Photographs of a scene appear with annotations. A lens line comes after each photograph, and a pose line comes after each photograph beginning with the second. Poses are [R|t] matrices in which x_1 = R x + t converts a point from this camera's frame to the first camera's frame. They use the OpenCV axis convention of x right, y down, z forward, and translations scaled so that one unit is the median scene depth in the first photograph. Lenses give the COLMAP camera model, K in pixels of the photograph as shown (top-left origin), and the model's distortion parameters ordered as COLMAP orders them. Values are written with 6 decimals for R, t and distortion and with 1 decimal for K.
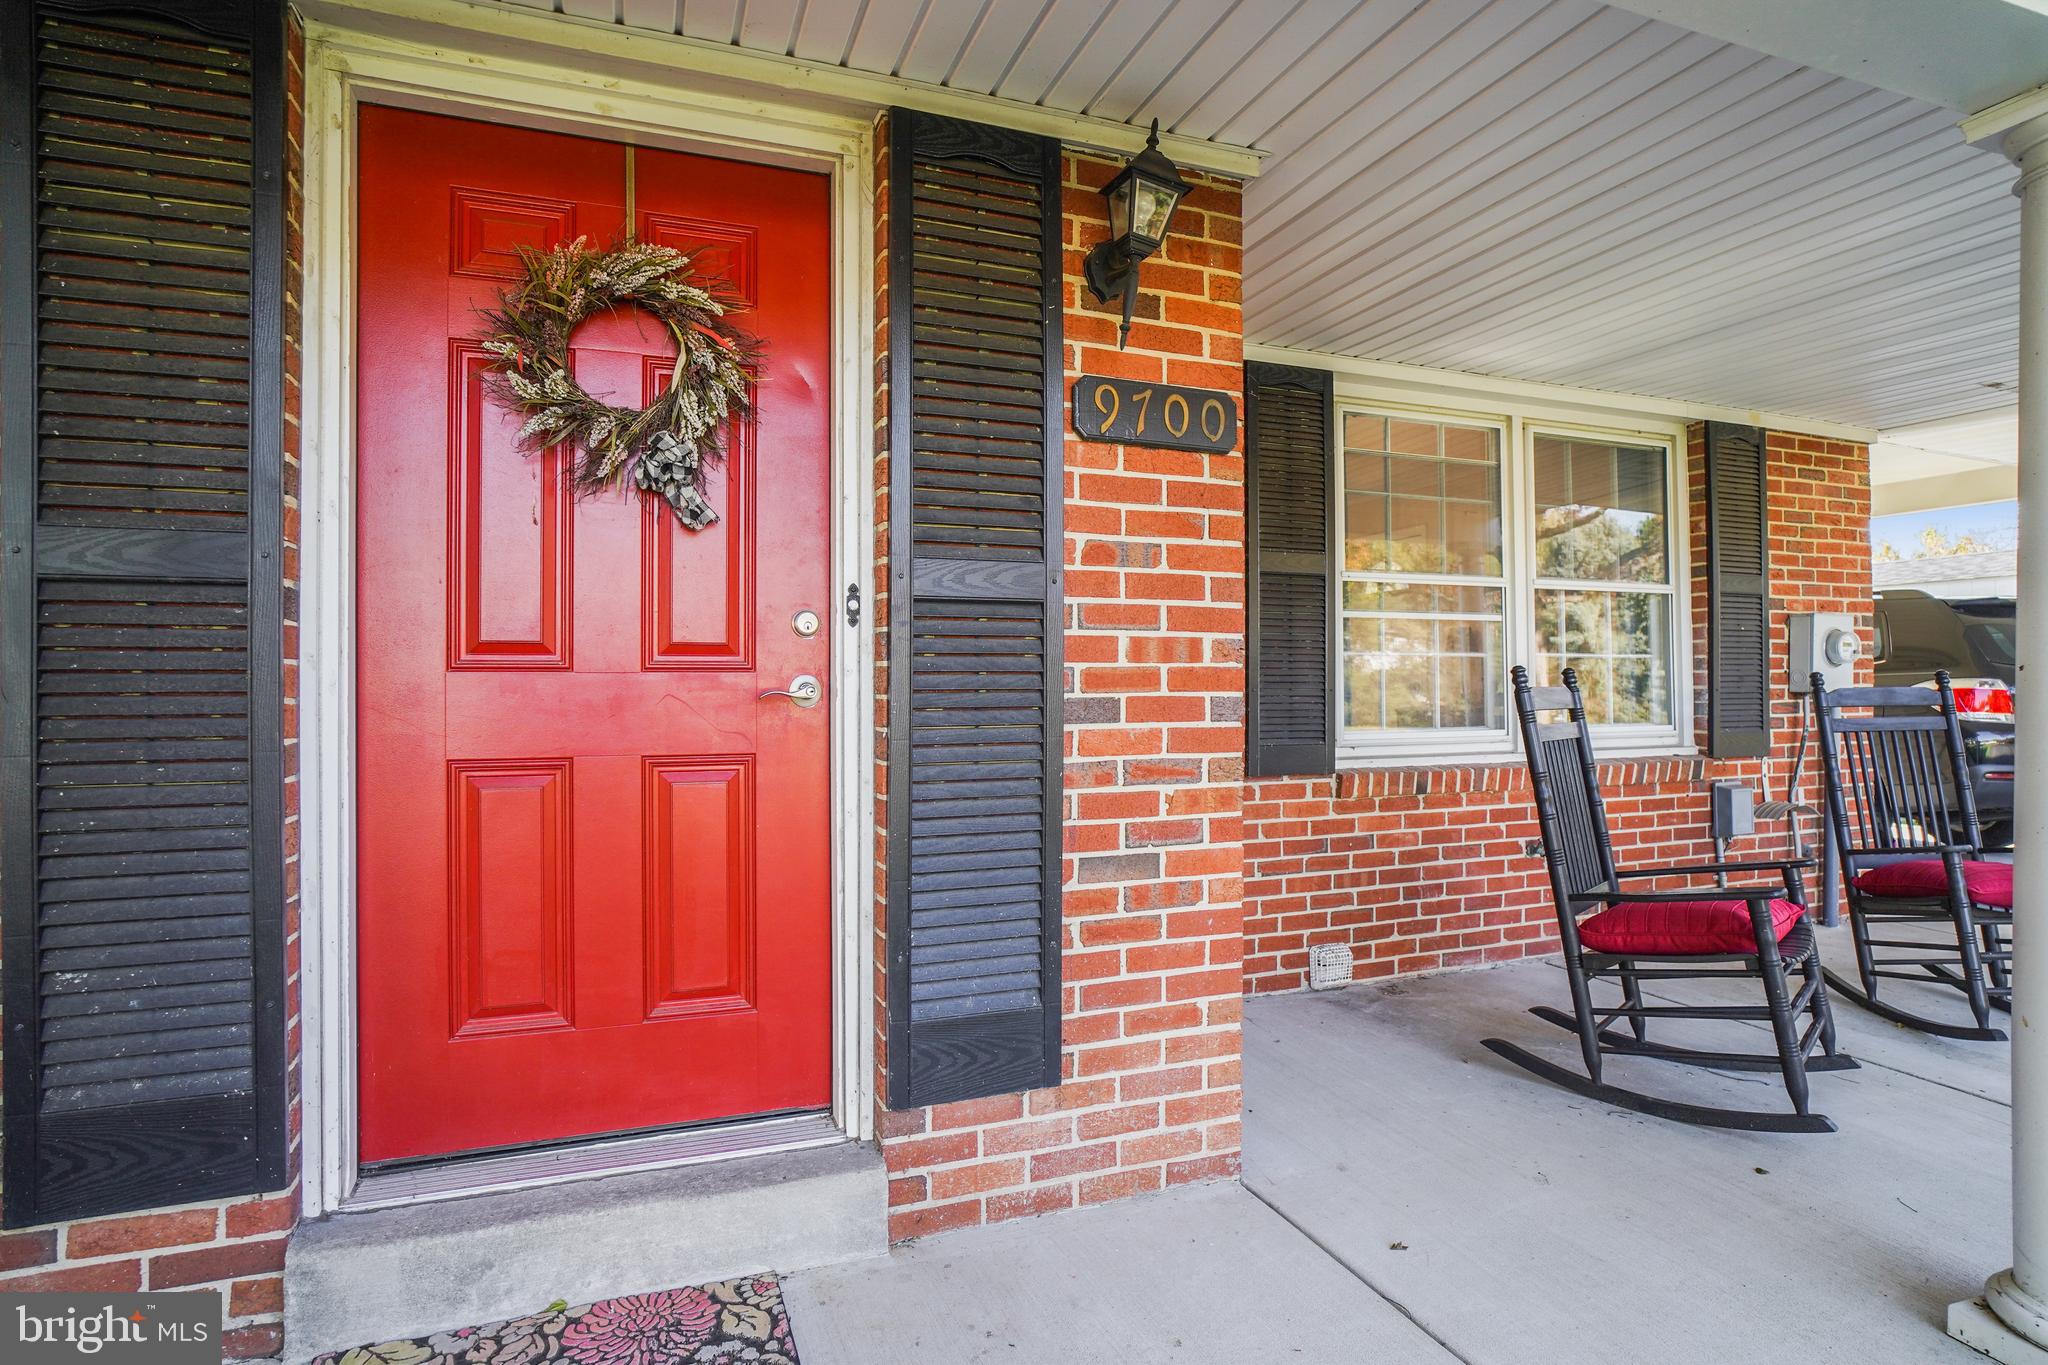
lens RADIAL K [[1080.7, 0, 1028.4], [0, 1080.7, 674.0], [0, 0, 1]] dist [-0.062062, 0.031967]
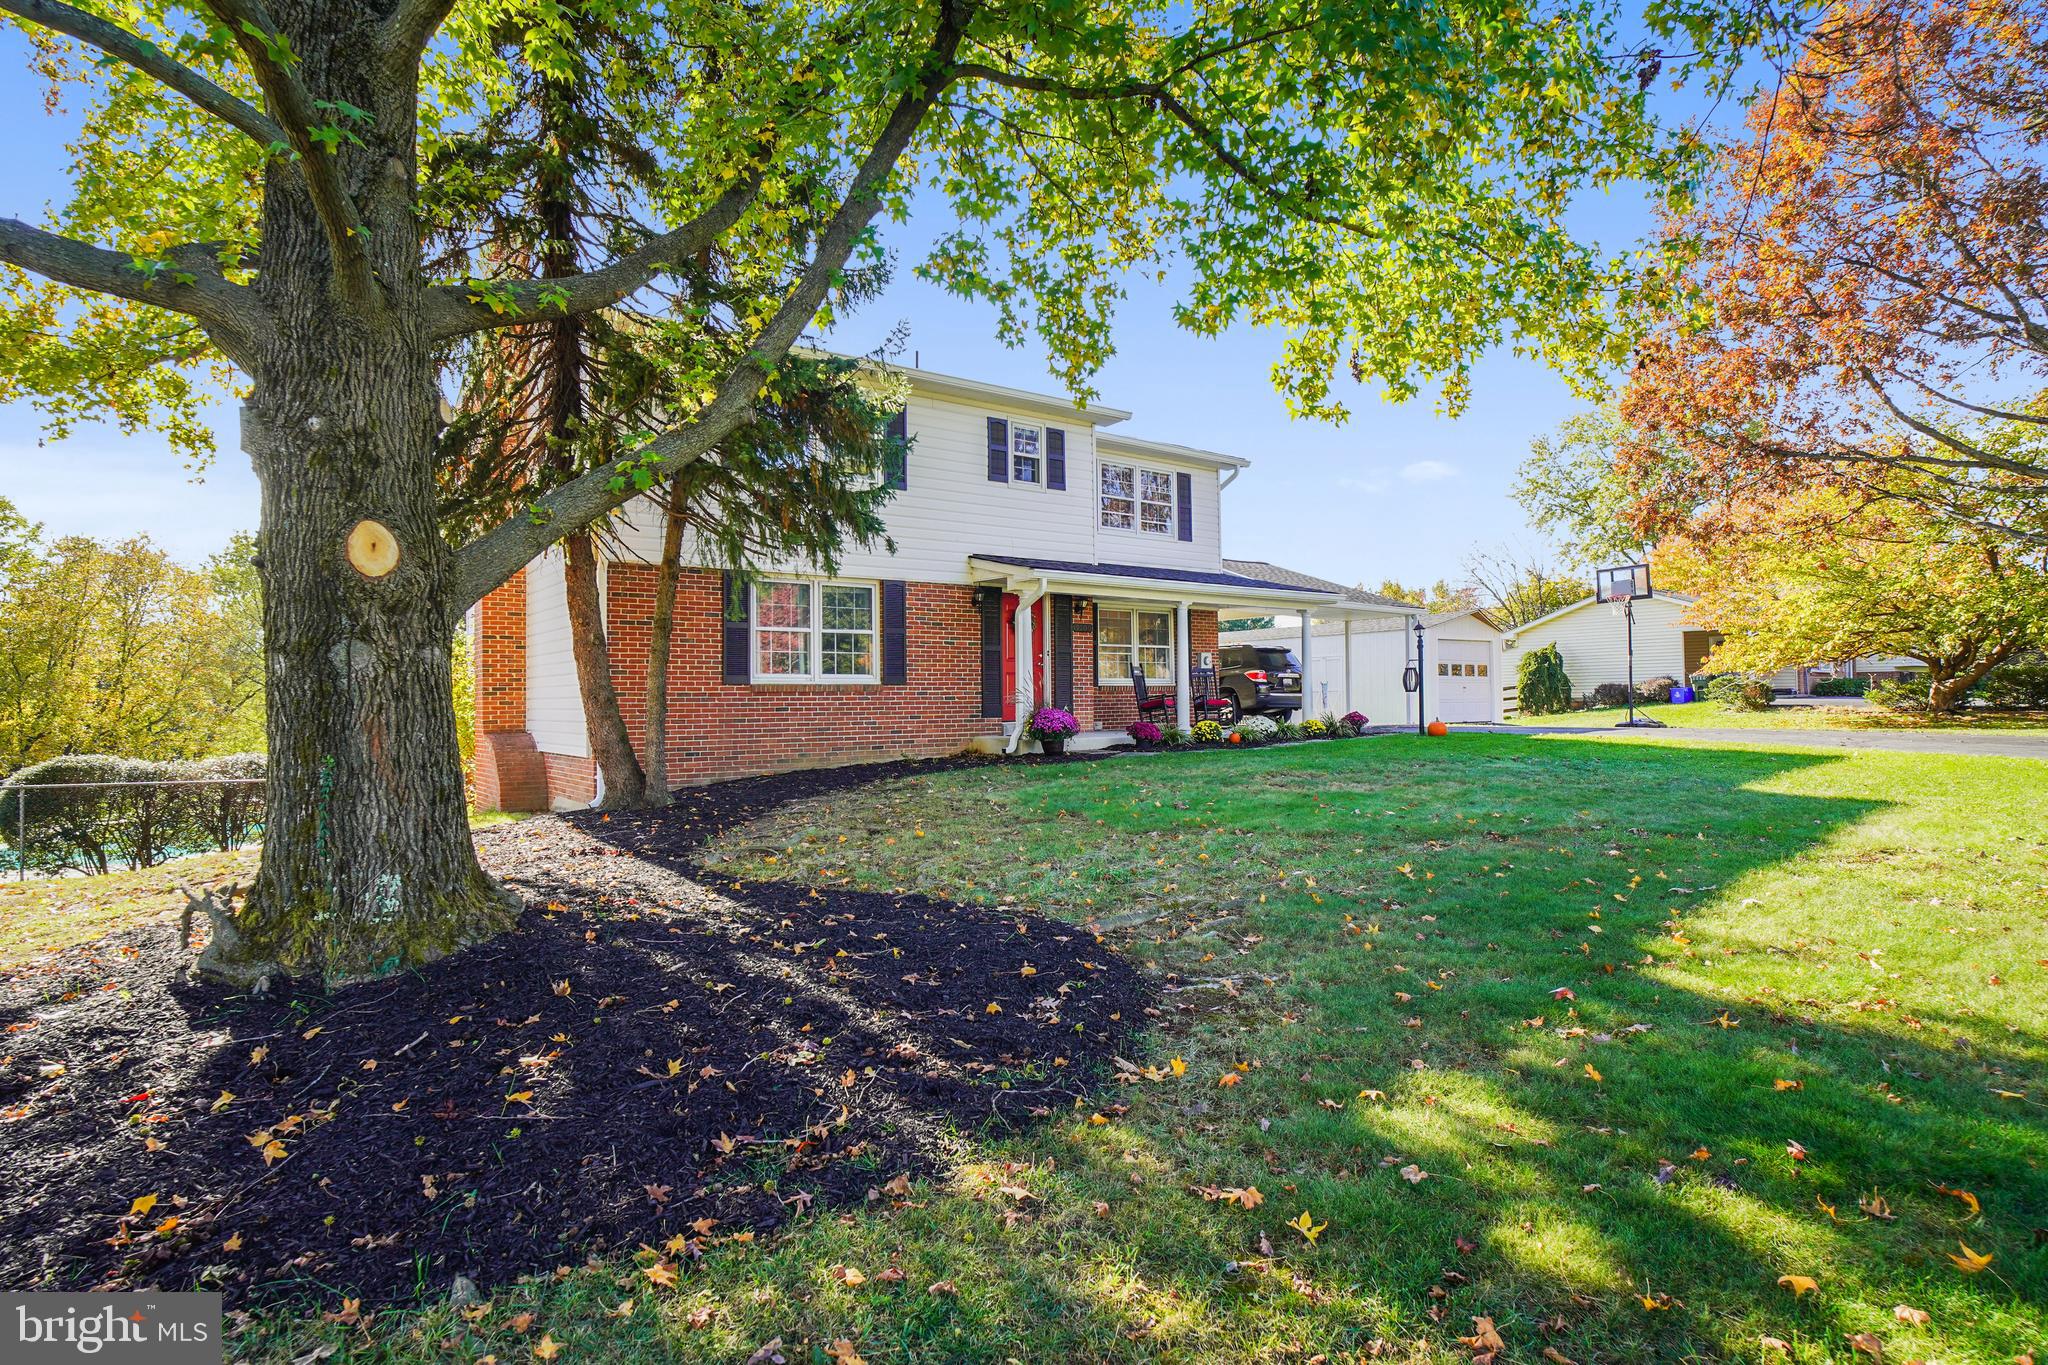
lens RADIAL K [[1080.7, 0, 1028.4], [0, 1080.7, 674.0], [0, 0, 1]] dist [-0.062062, 0.031967]
pose [[0.960702, -0.001040, 0.277581, -2.312505], [0.007641, 0.999713, -0.022699, 0.244788], [-0.277477, 0.023928, 0.960434, -6.065080]]
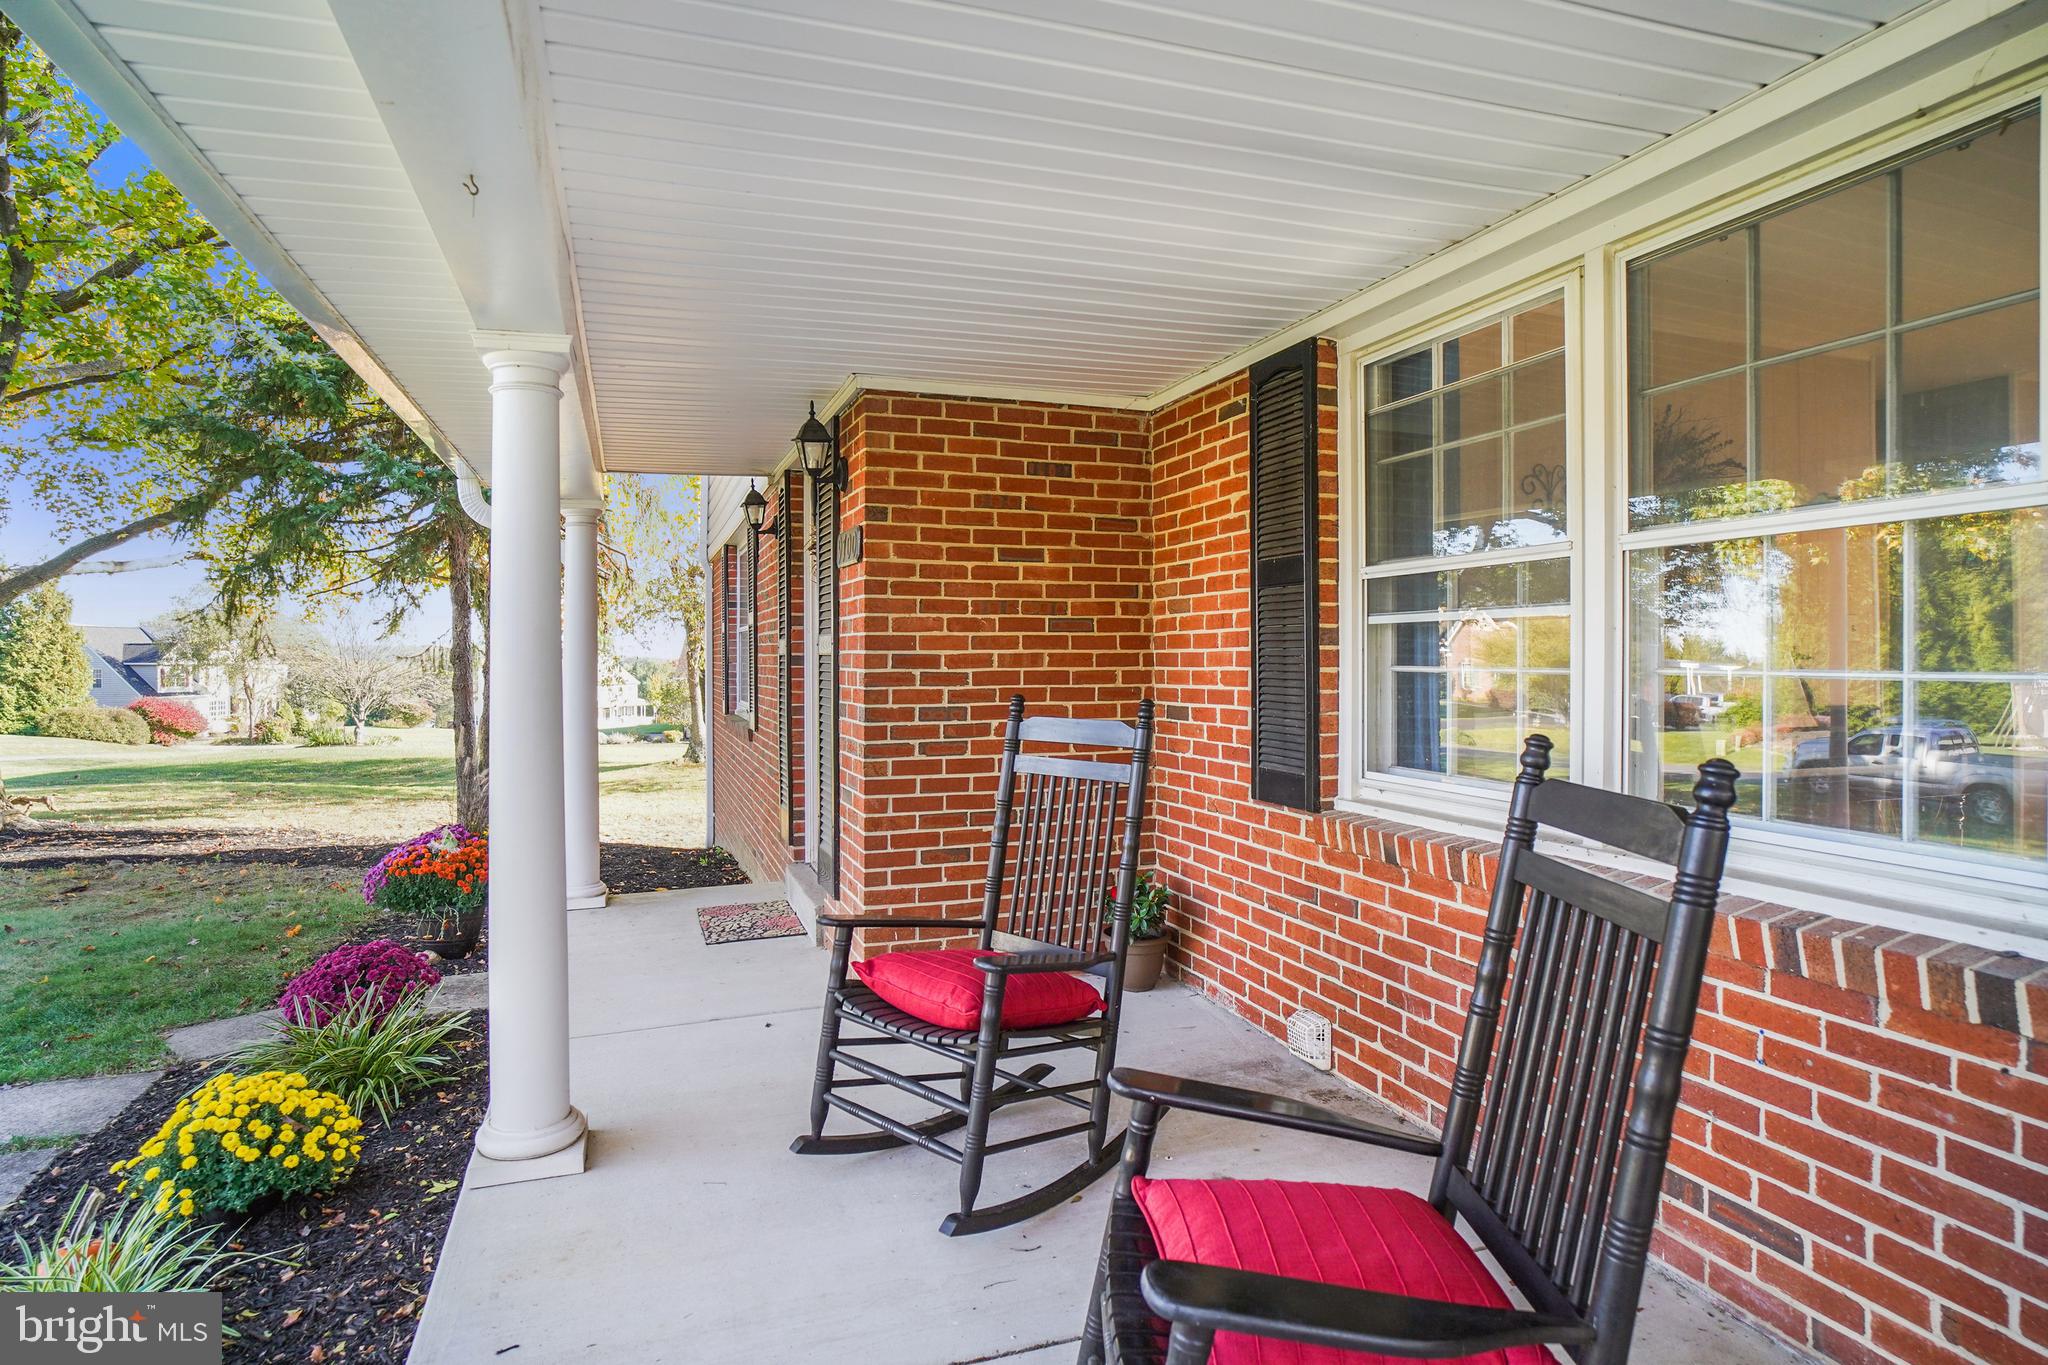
lens RADIAL K [[1080.7, 0, 1028.4], [0, 1080.7, 674.0], [0, 0, 1]] dist [-0.062062, 0.031967]
pose [[-0.015560, 0.009518, -0.999834, 1.913642], [0.001368, 0.999954, 0.009498, -0.042980], [0.999878, -0.001220, -0.015573, 1.329391]]
